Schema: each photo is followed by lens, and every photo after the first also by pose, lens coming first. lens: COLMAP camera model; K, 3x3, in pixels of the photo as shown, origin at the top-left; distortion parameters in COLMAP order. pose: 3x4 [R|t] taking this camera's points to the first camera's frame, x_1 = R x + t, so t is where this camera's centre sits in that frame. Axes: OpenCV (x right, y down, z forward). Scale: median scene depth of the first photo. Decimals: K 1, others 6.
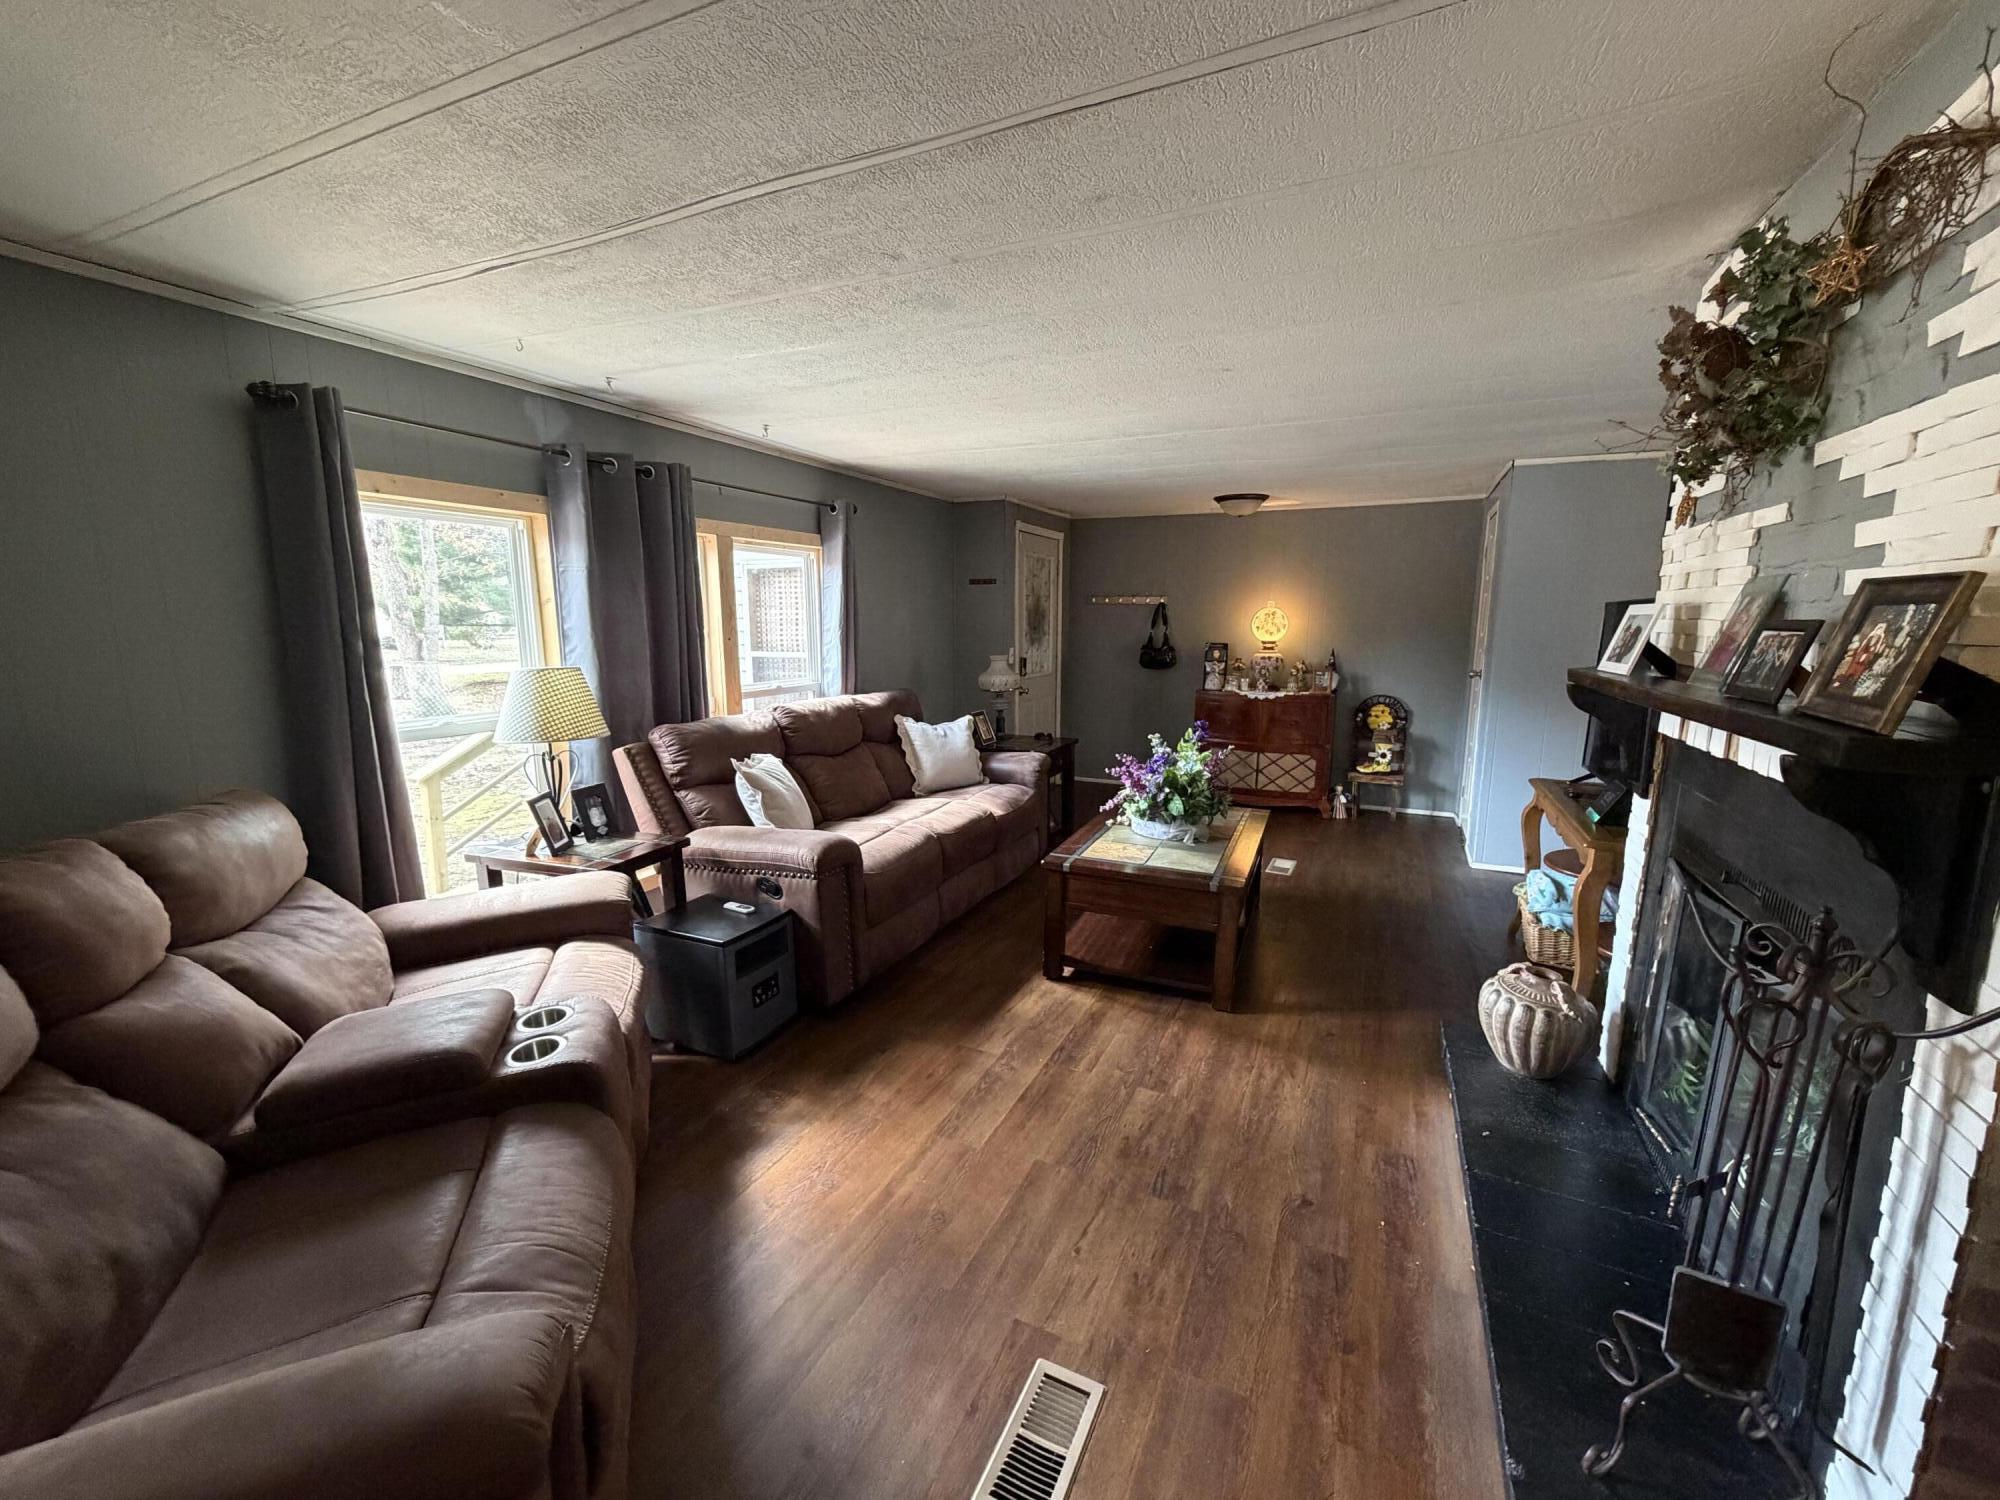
lens RADIAL K [[793.8, 0, 1000.0], [0, 793.8, 750.0], [0, 0, 1]] dist [0.000964, -0.000047]
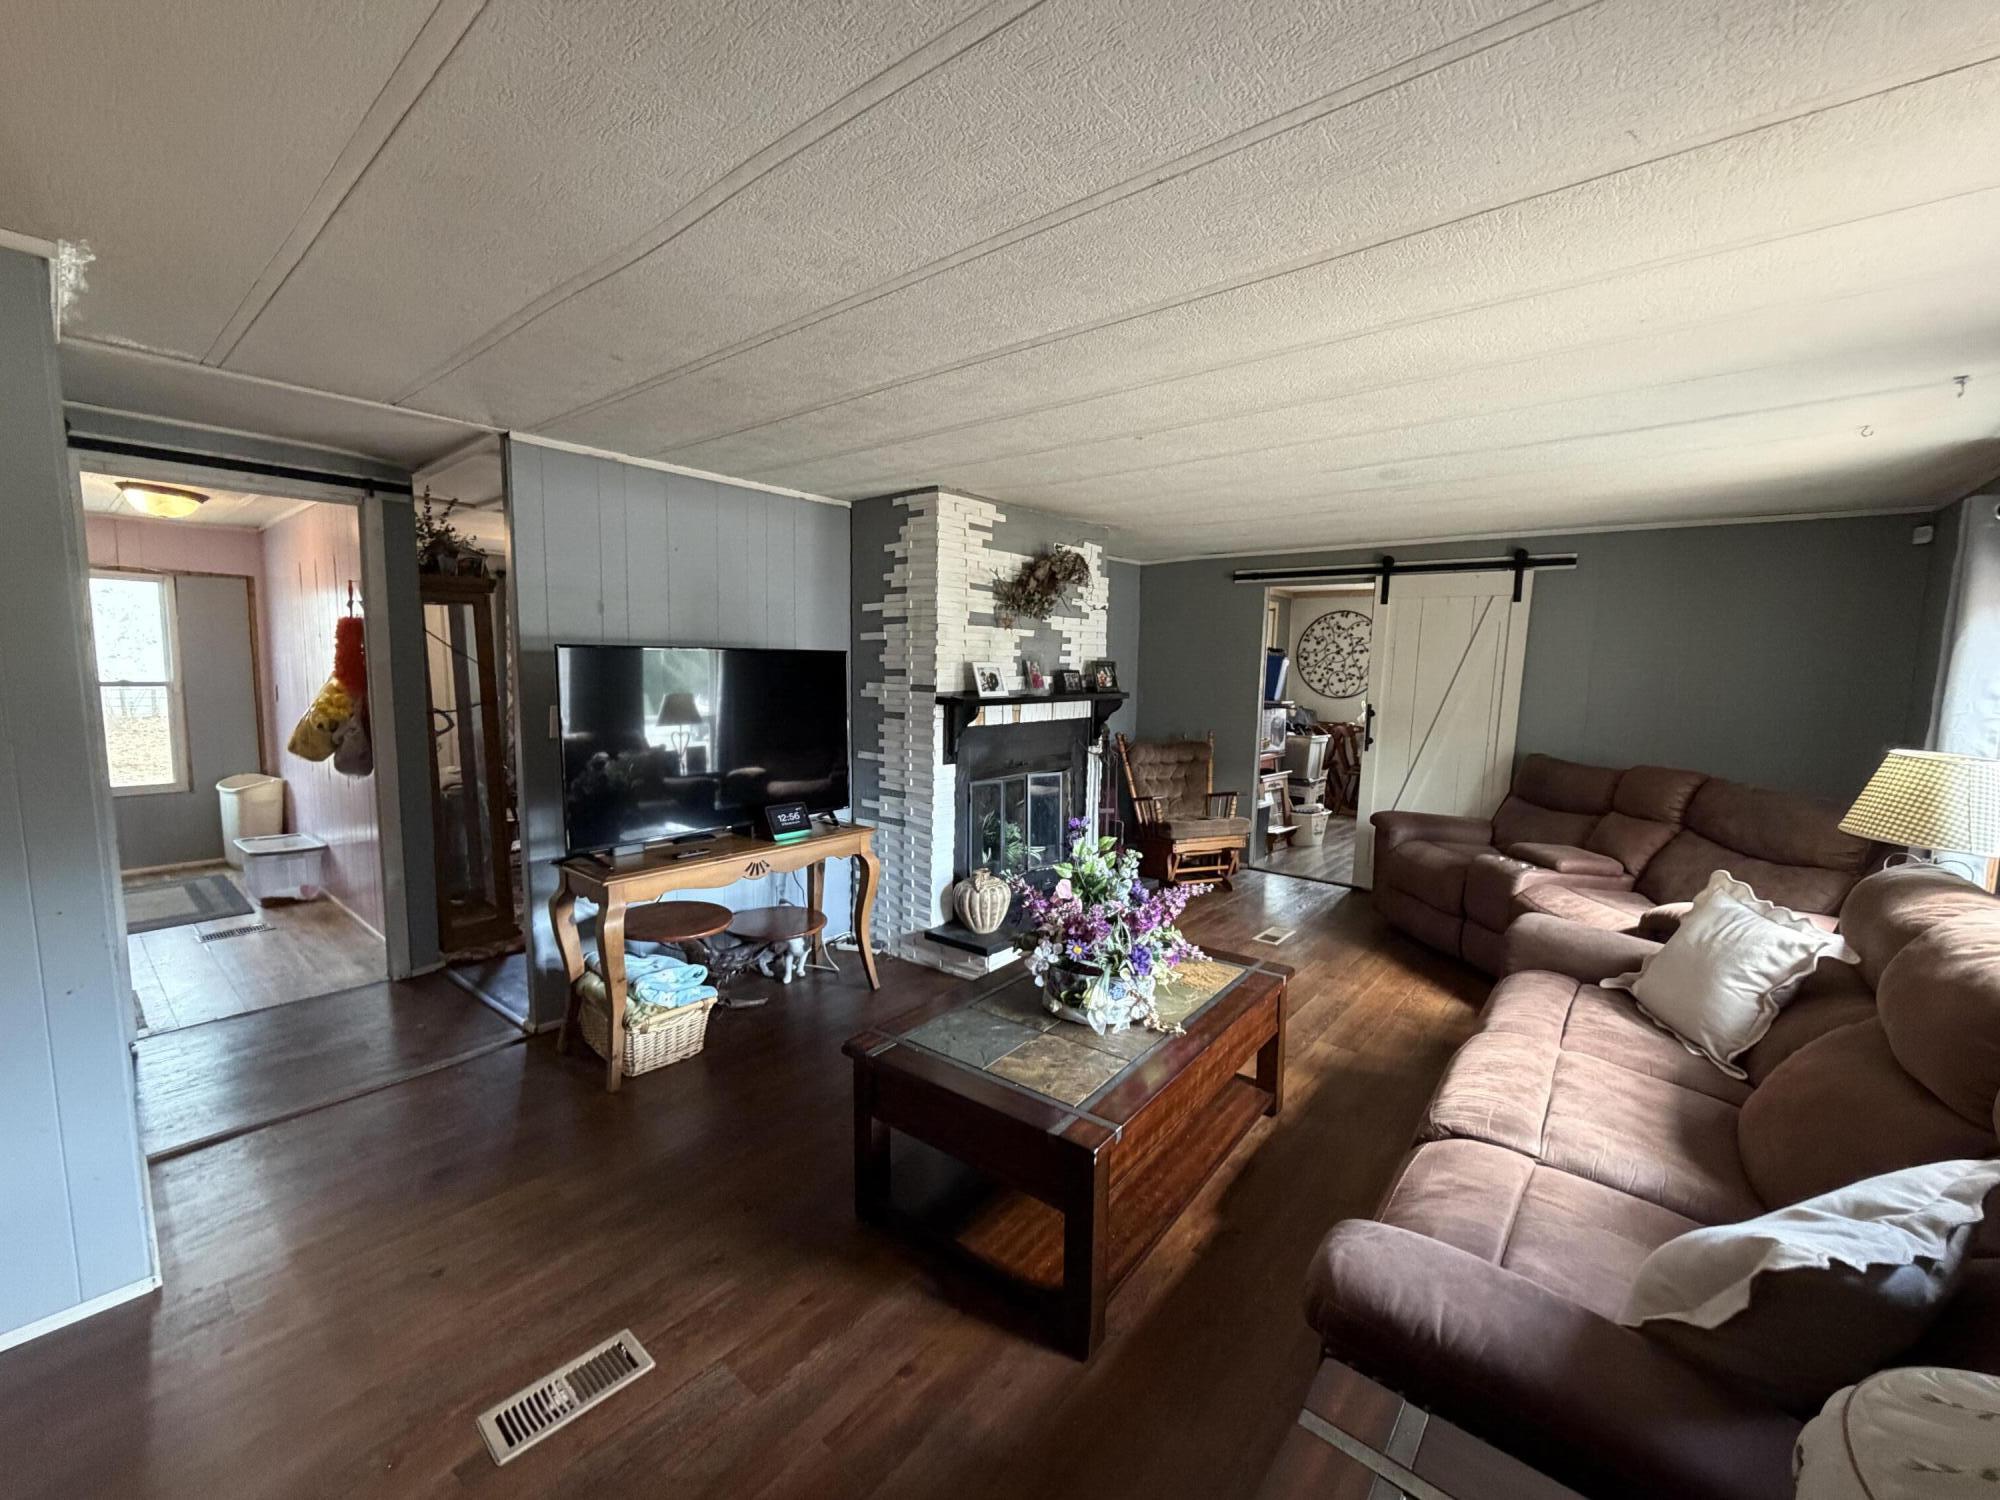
lens RADIAL K [[793.8, 0, 1000.0], [0, 793.8, 750.0], [0, 0, 1]] dist [0.000964, -0.000047]
pose [[-0.966109, -0.045823, 0.254034, 0.169660], [0.025081, 0.962798, 0.269055, -0.353333], [-0.256913, 0.266308, -0.929019, 2.026947]]
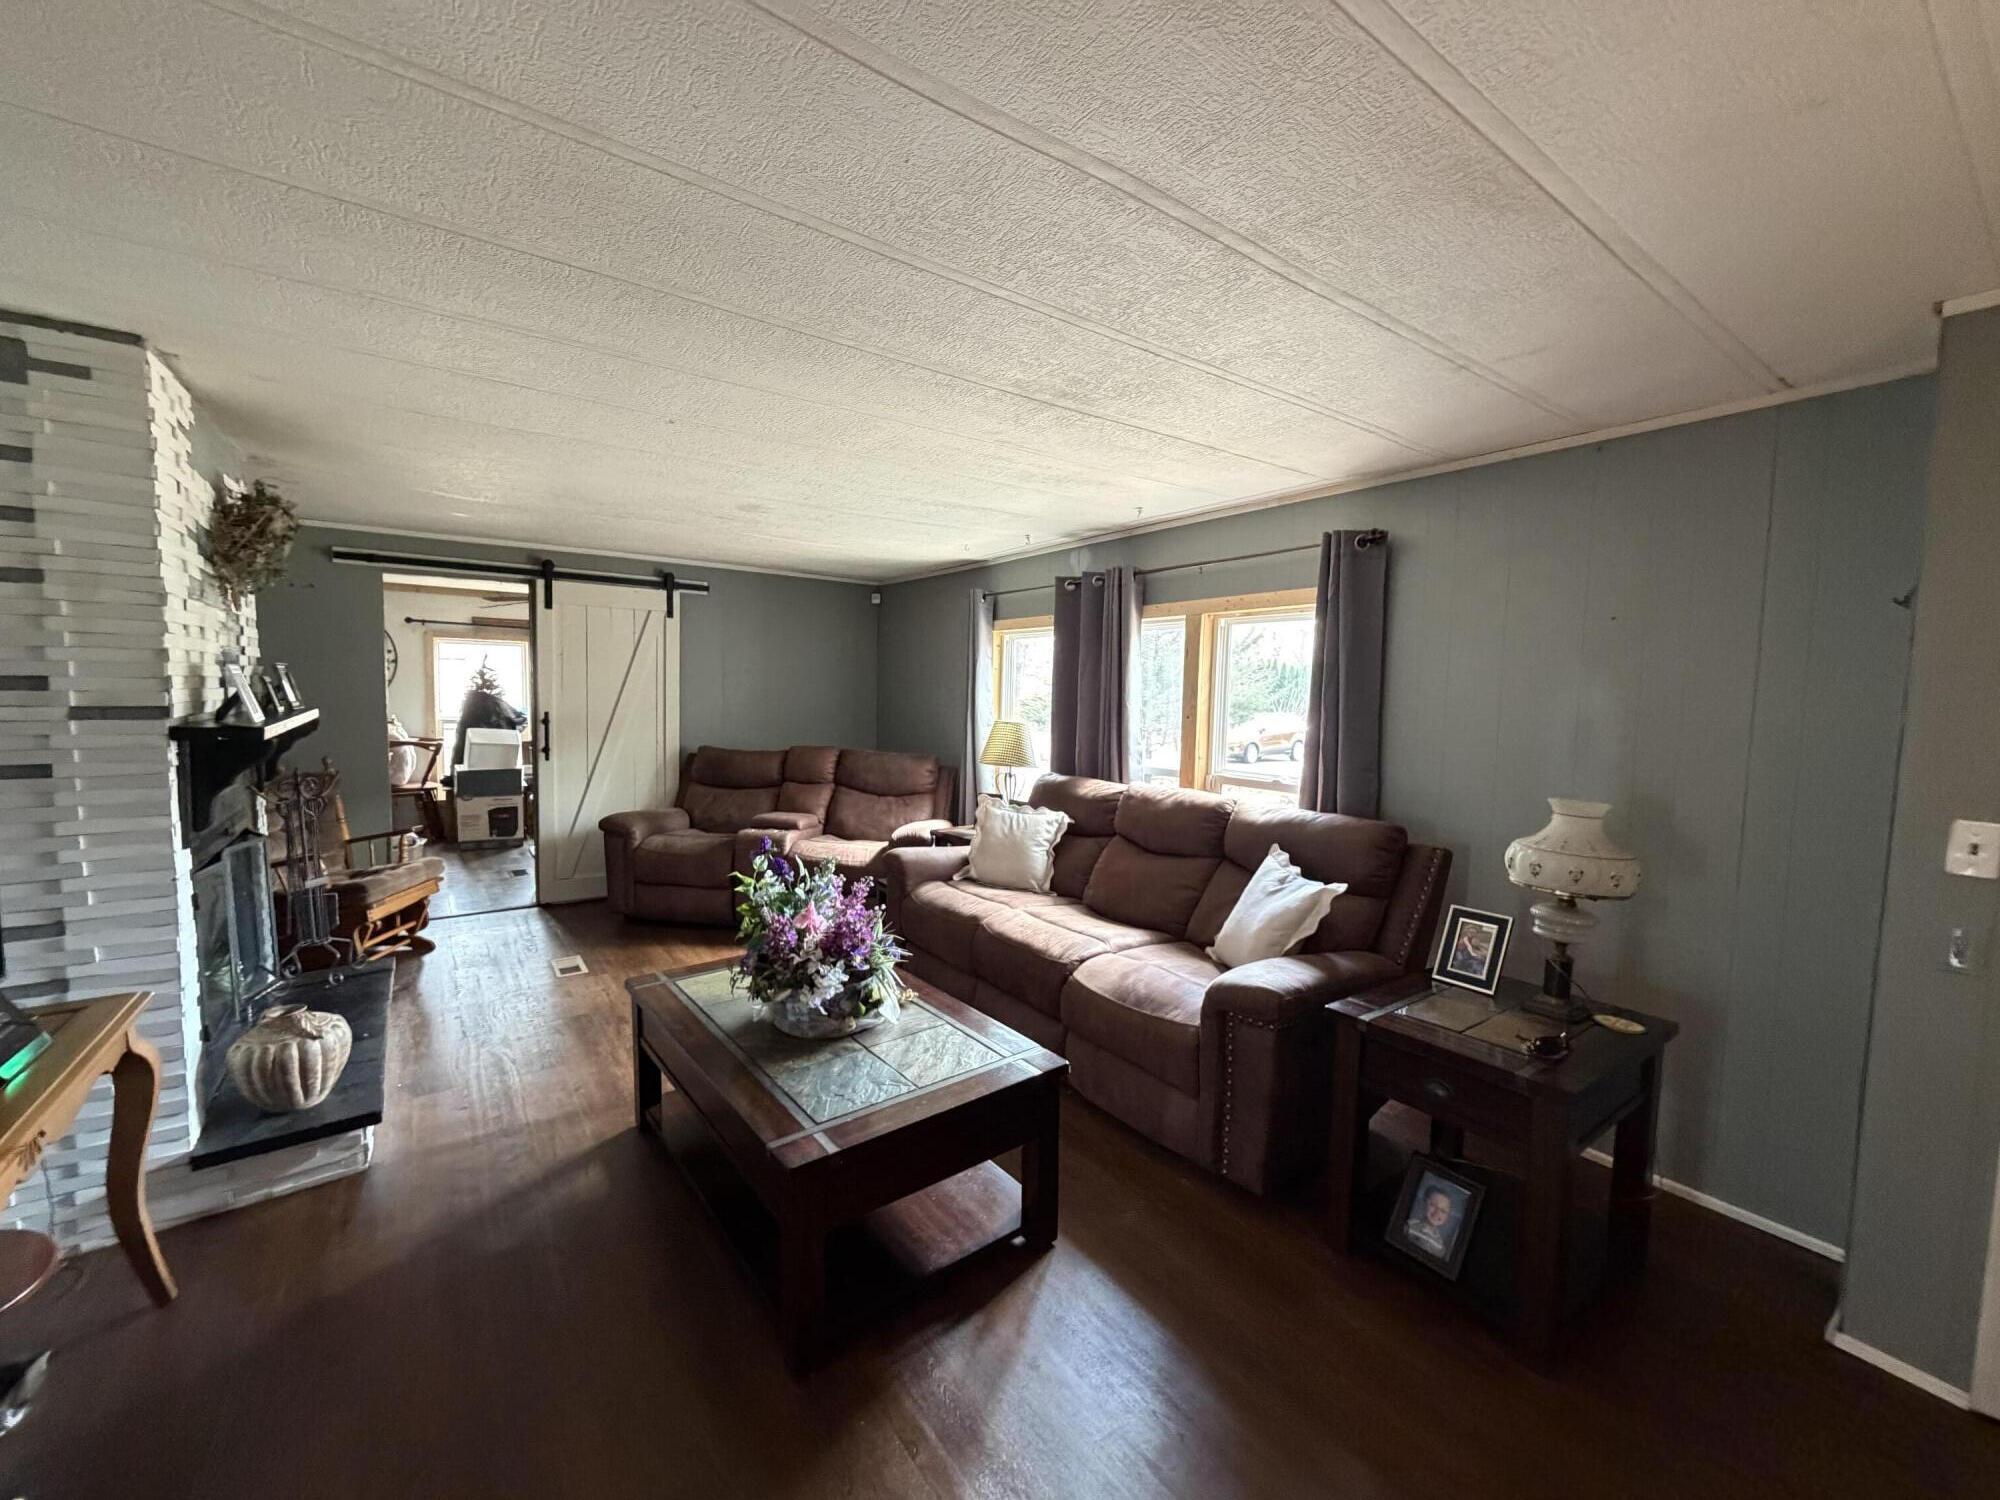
lens RADIAL K [[793.8, 0, 1000.0], [0, 793.8, 750.0], [0, 0, 1]] dist [0.000964, -0.000047]
pose [[-0.503365, 0.058842, -0.862068, 0.898860], [-0.161889, 0.973590, 0.160982, -0.300210], [0.848773, 0.220592, -0.480545, 1.777626]]
